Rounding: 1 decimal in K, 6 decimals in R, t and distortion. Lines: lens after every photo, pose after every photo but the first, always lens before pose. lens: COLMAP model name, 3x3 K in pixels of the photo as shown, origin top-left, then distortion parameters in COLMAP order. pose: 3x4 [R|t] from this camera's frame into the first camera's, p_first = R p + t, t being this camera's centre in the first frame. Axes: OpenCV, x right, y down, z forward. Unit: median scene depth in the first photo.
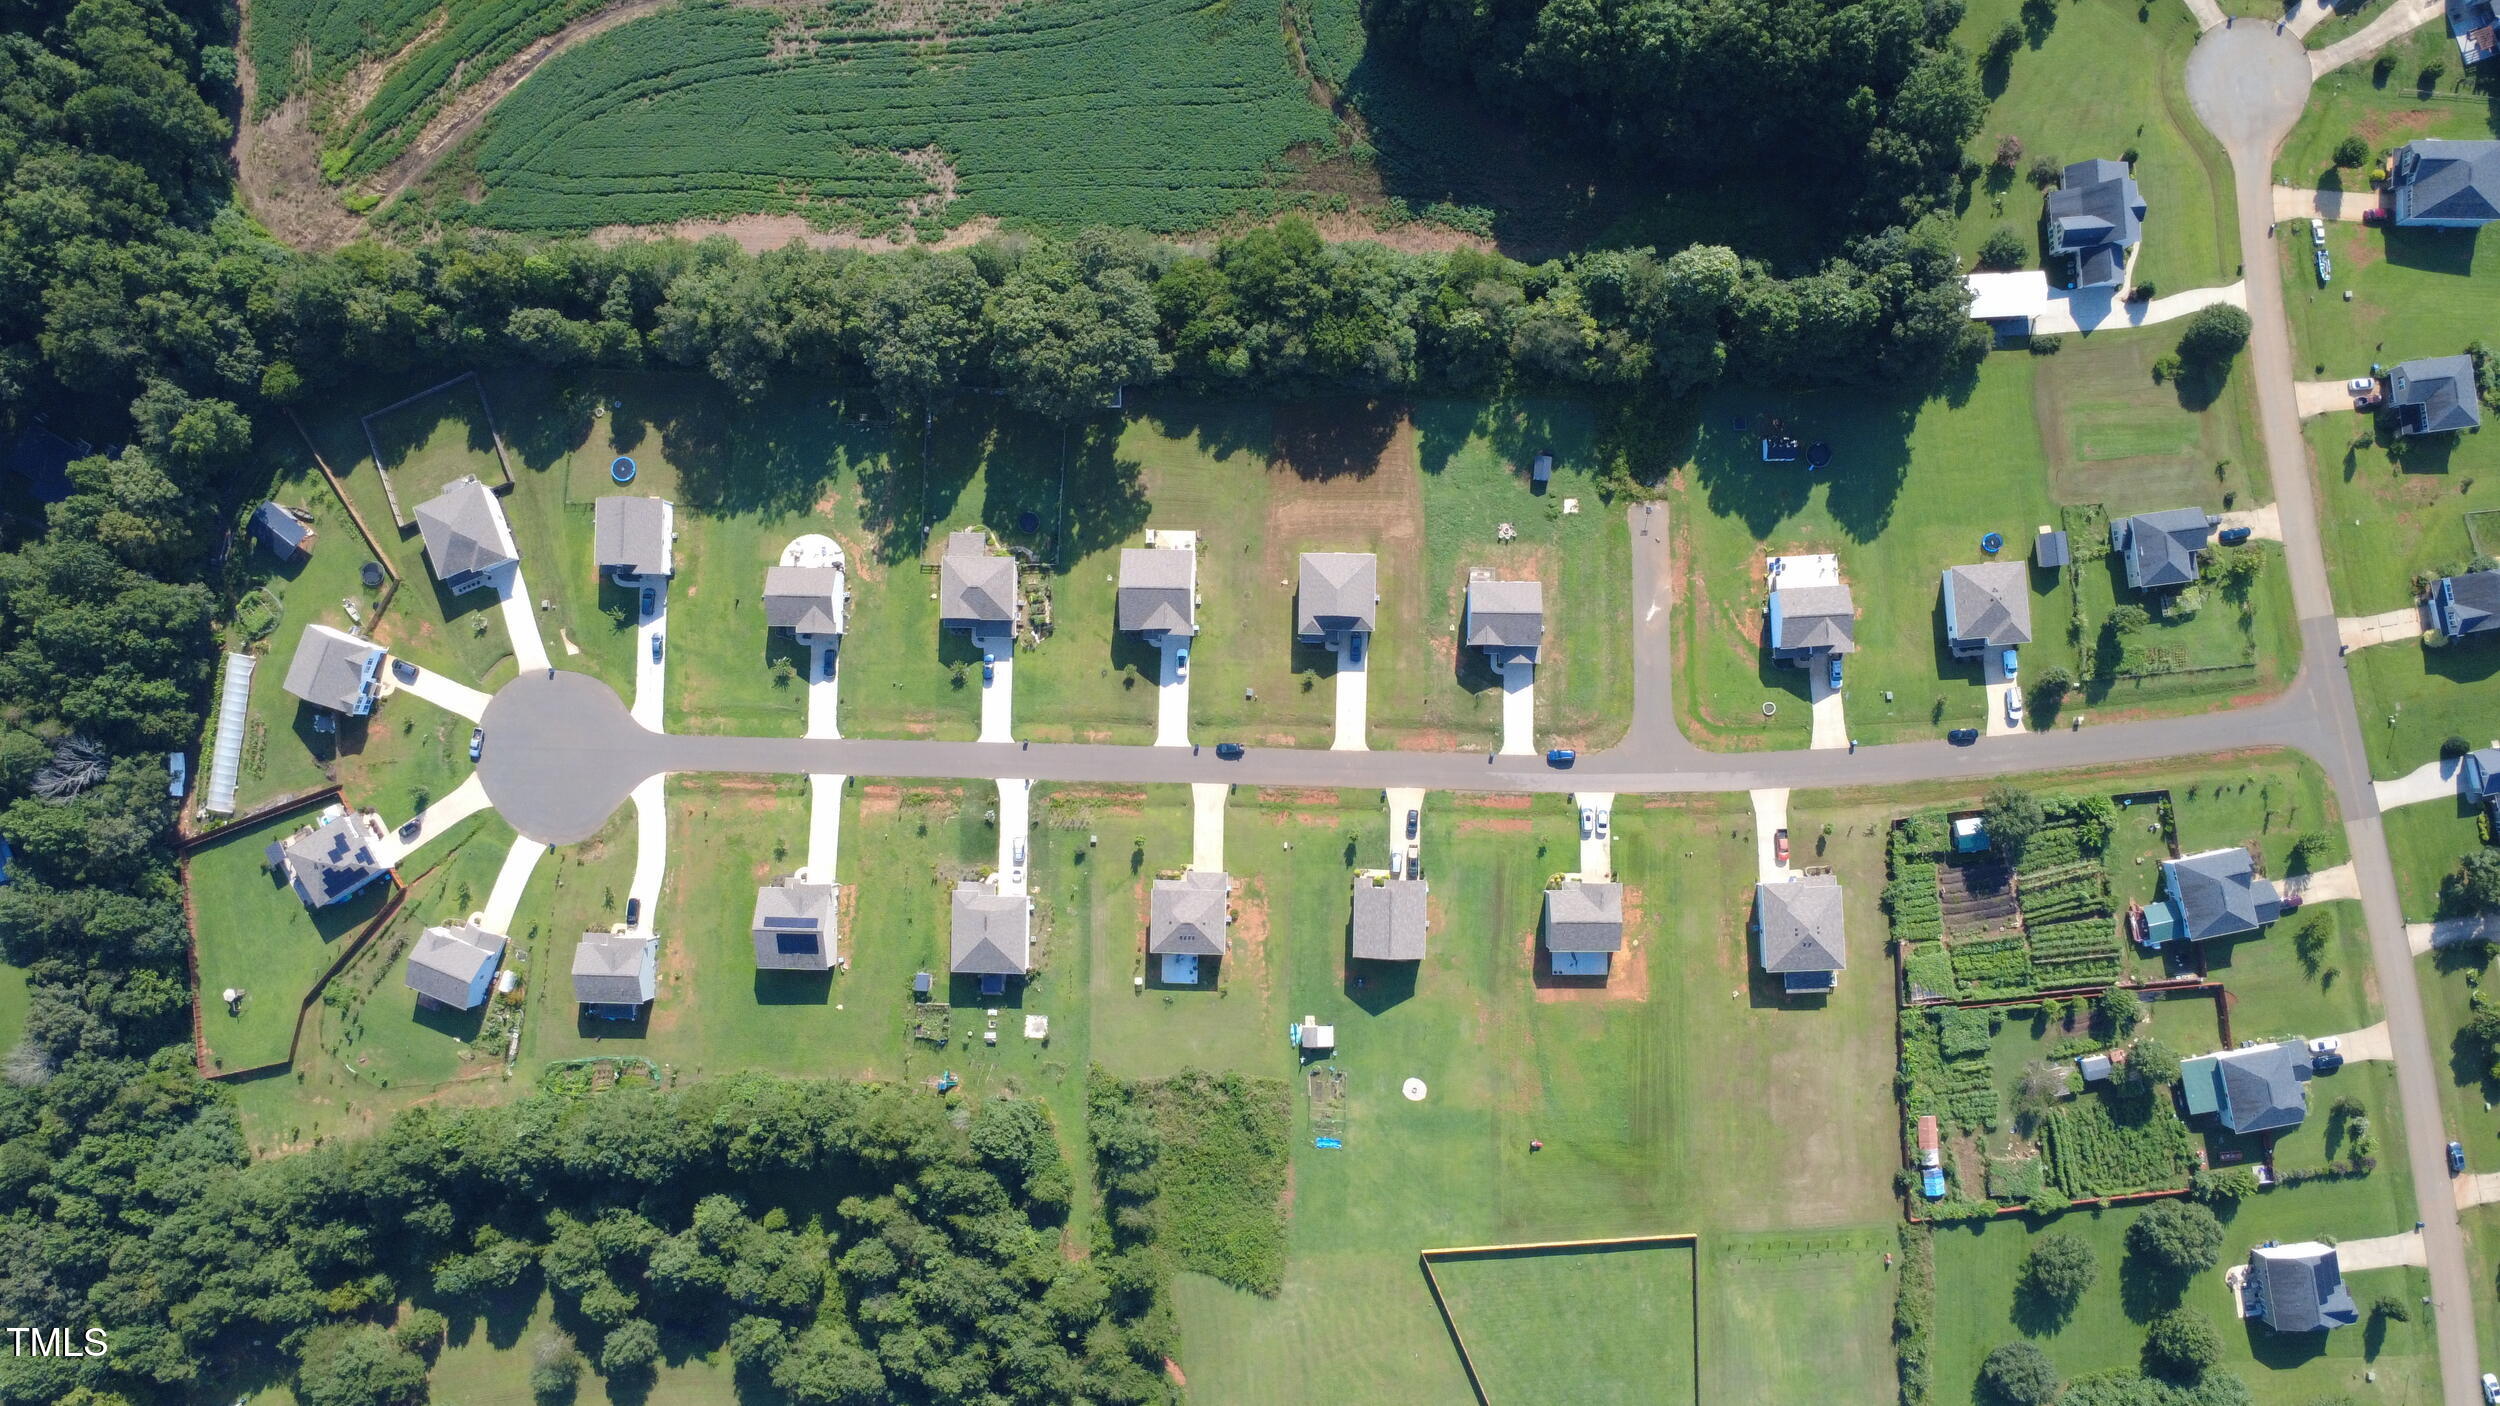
lens RADIAL K [[1828.1, 0, 1241.6], [0, 1828.1, 709.2], [0, 0, 1]] dist [-0.003106, 0.006242]
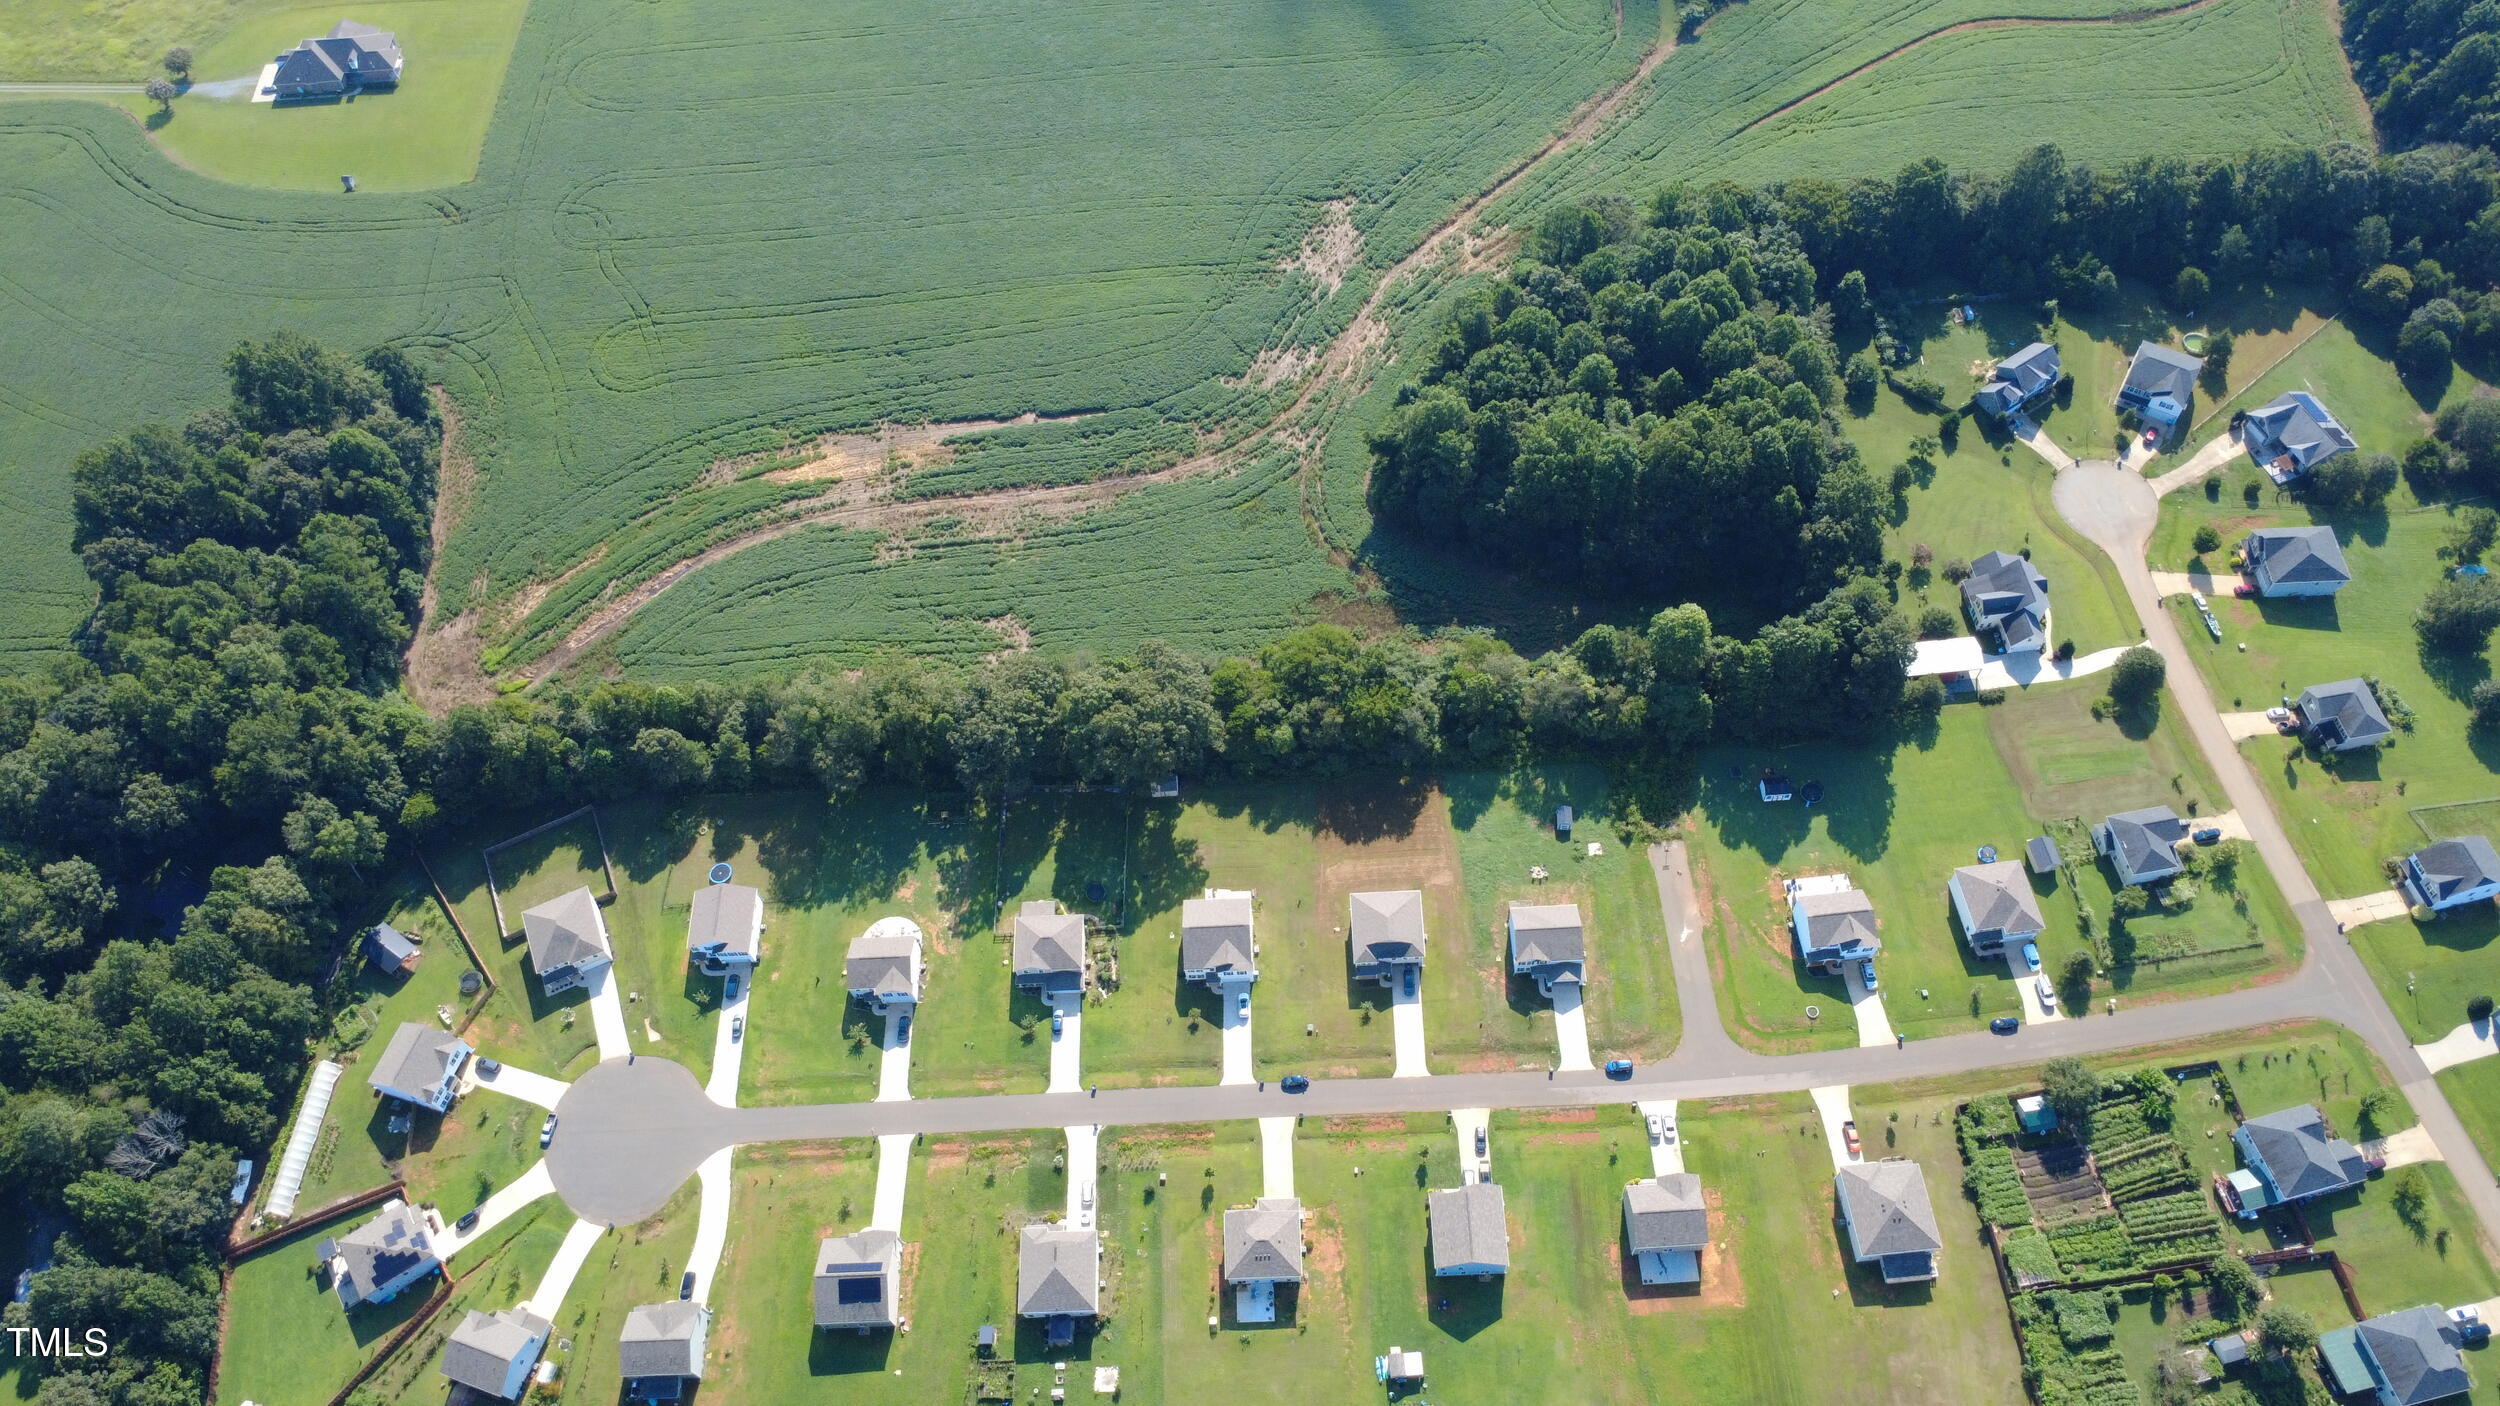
lens RADIAL K [[1828.1, 0, 1245.9], [0, 1828.1, 699.2], [0, 0, 1]] dist [-0.003106, 0.006242]
pose [[0.998947, -0.043986, 0.013032, -0.037587], [0.044715, 0.870046, -0.490938, 0.337208], [0.010256, 0.491004, 0.871097, 0.007083]]
